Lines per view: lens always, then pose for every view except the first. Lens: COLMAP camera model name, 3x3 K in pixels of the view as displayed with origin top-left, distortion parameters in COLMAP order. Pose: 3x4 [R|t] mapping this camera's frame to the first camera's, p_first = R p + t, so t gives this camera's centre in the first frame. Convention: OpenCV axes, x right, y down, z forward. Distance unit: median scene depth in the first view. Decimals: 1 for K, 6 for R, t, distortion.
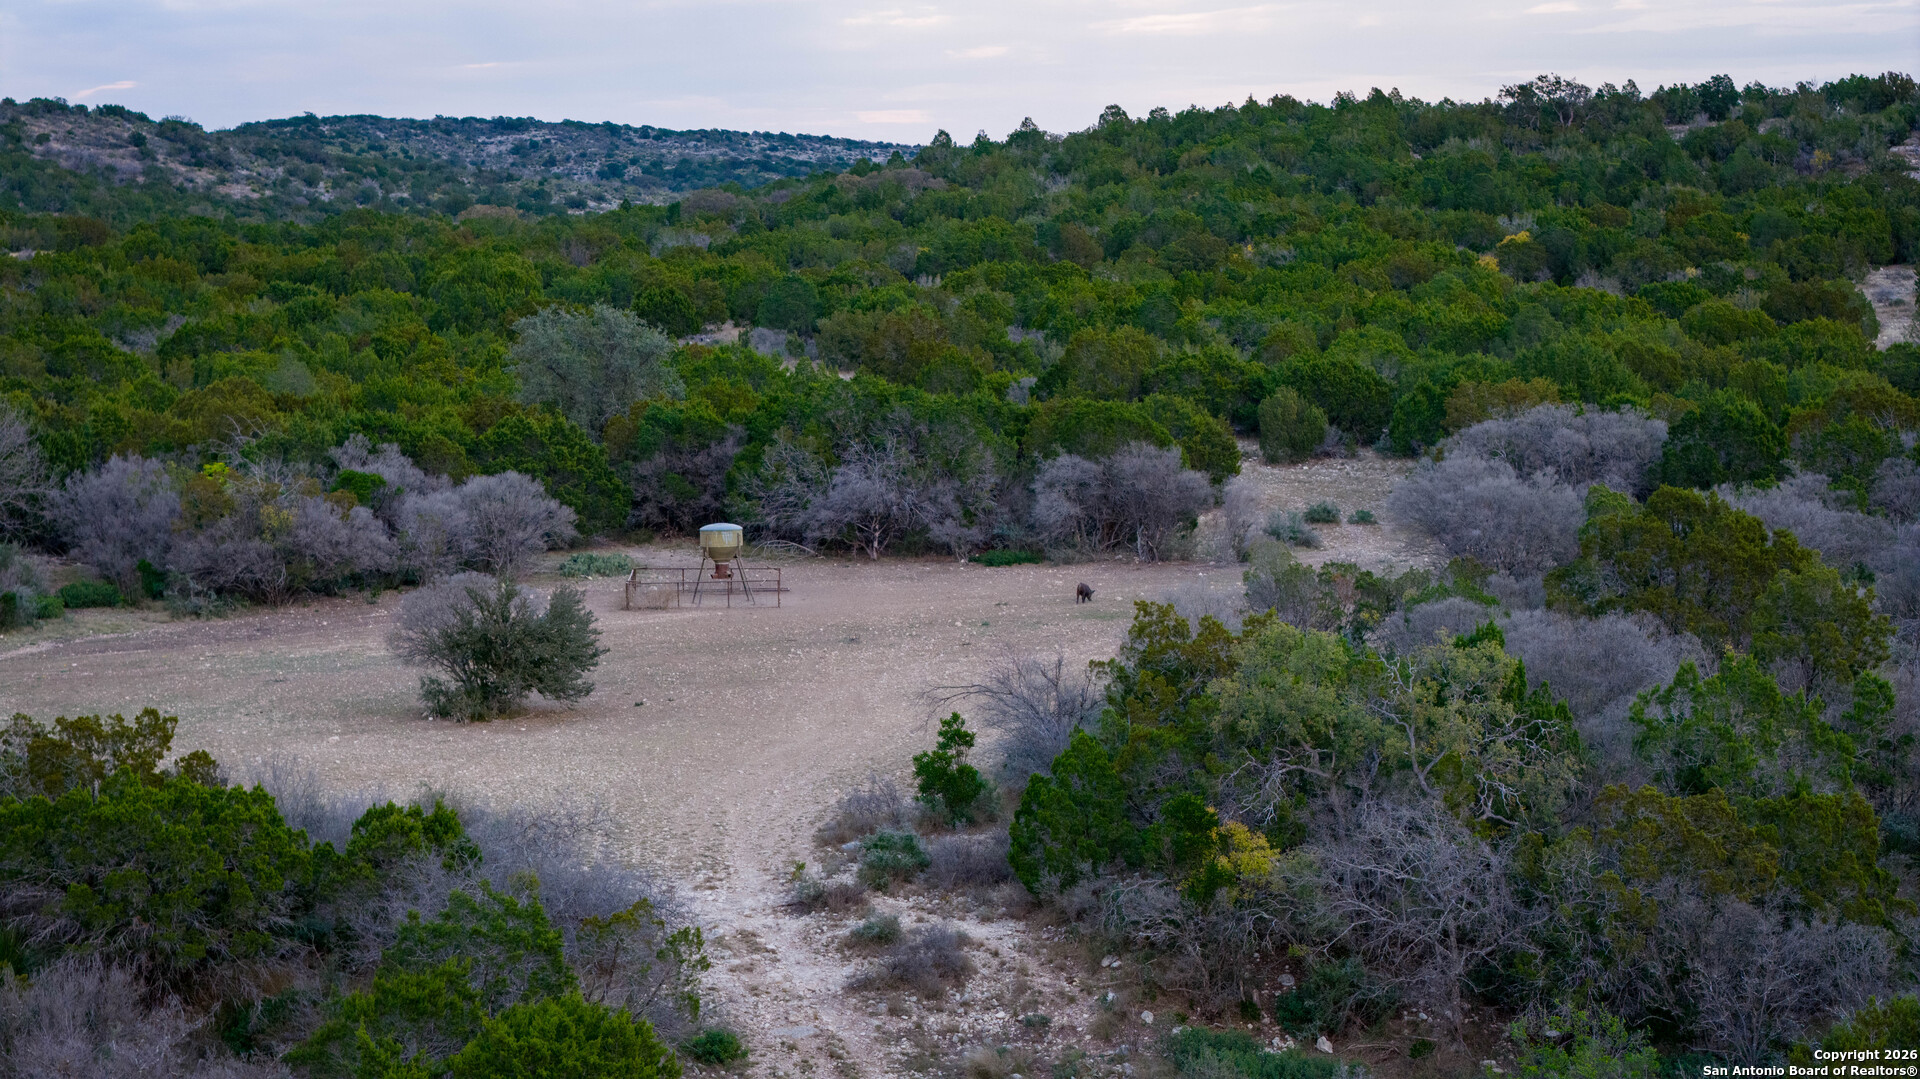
lens RADIAL K [[4141.2, 0, 960.3], [0, 4141.2, 539.3], [0, 0, 1]] dist [-0.007906, 0.000000]
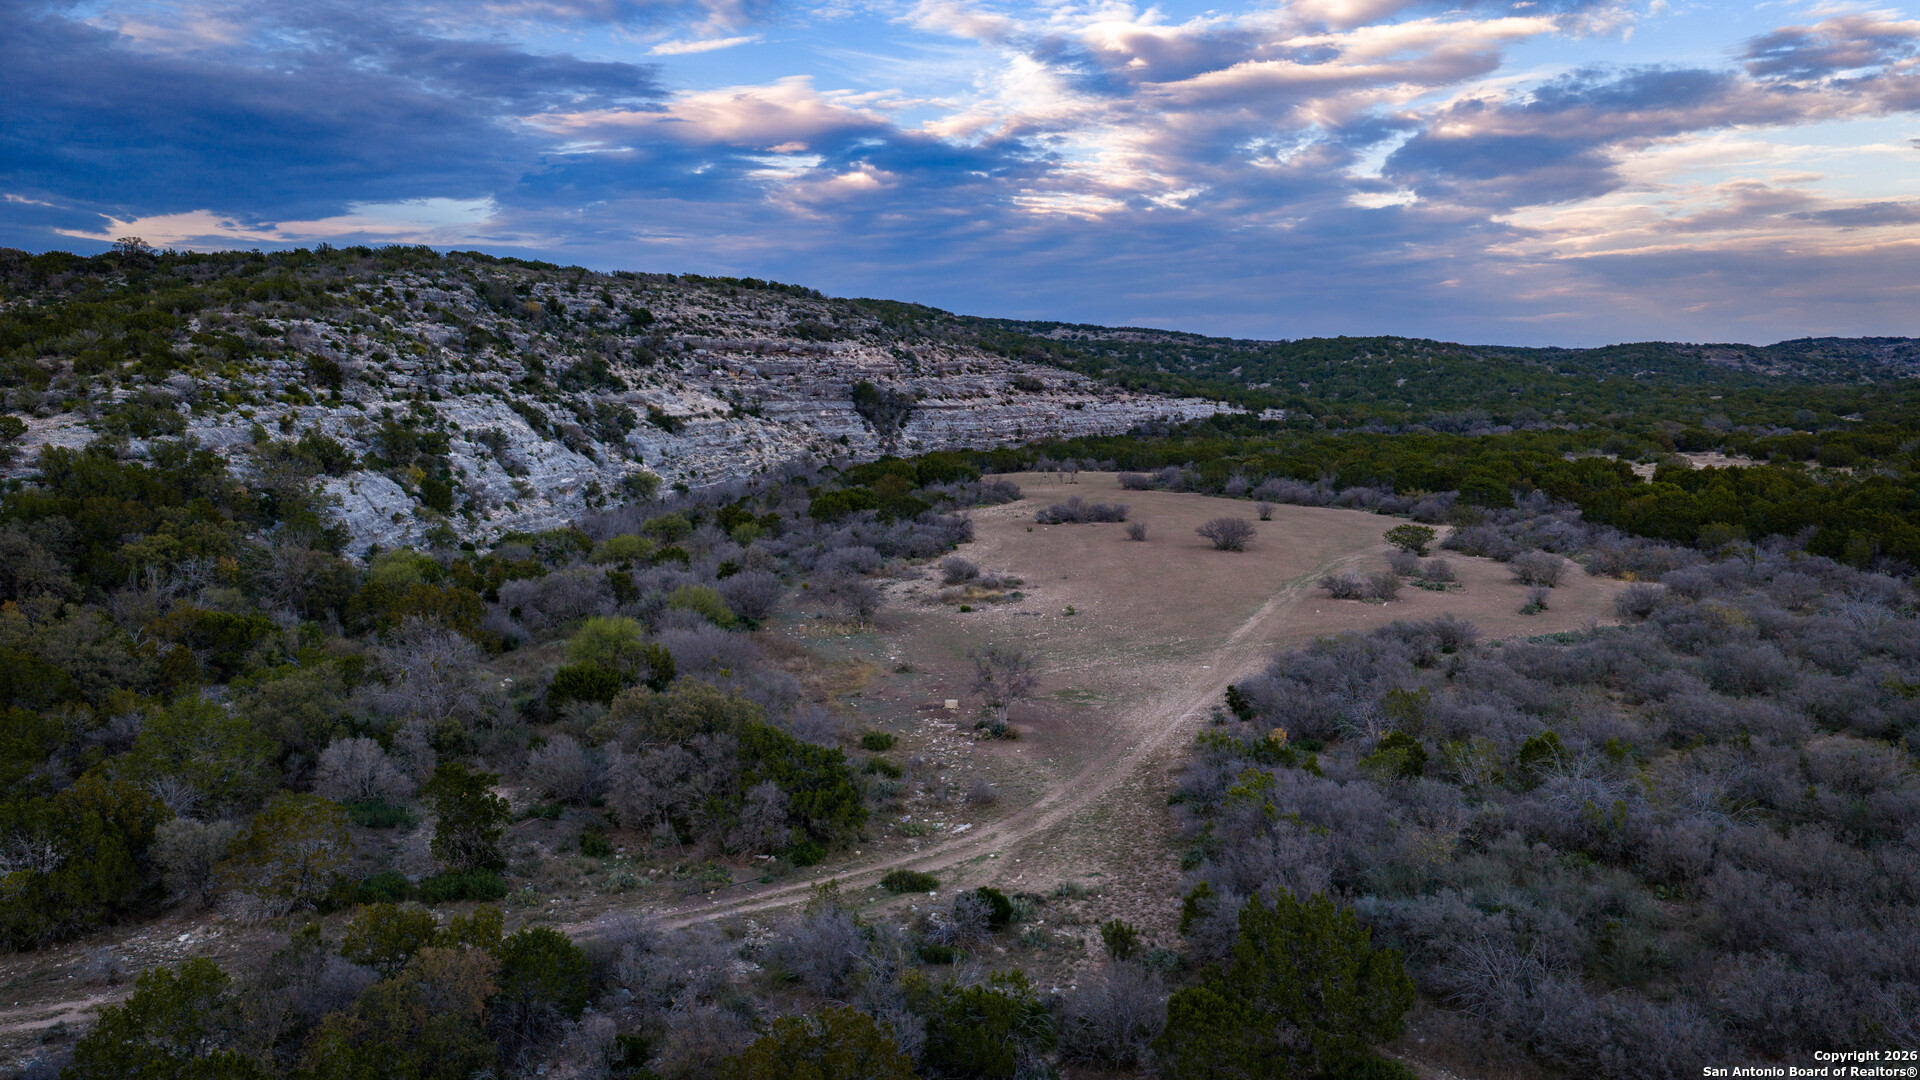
lens RADIAL K [[1573.5, 0, 961.2], [0, 1573.5, 539.3], [0, 0, 1]] dist [-0.009497, -0.003300]
pose [[0.795406, 0.057343, -0.603358, 0.057131], [-0.040681, 0.998320, 0.041250, 0.017072], [0.604710, -0.008265, 0.796403, -0.302996]]
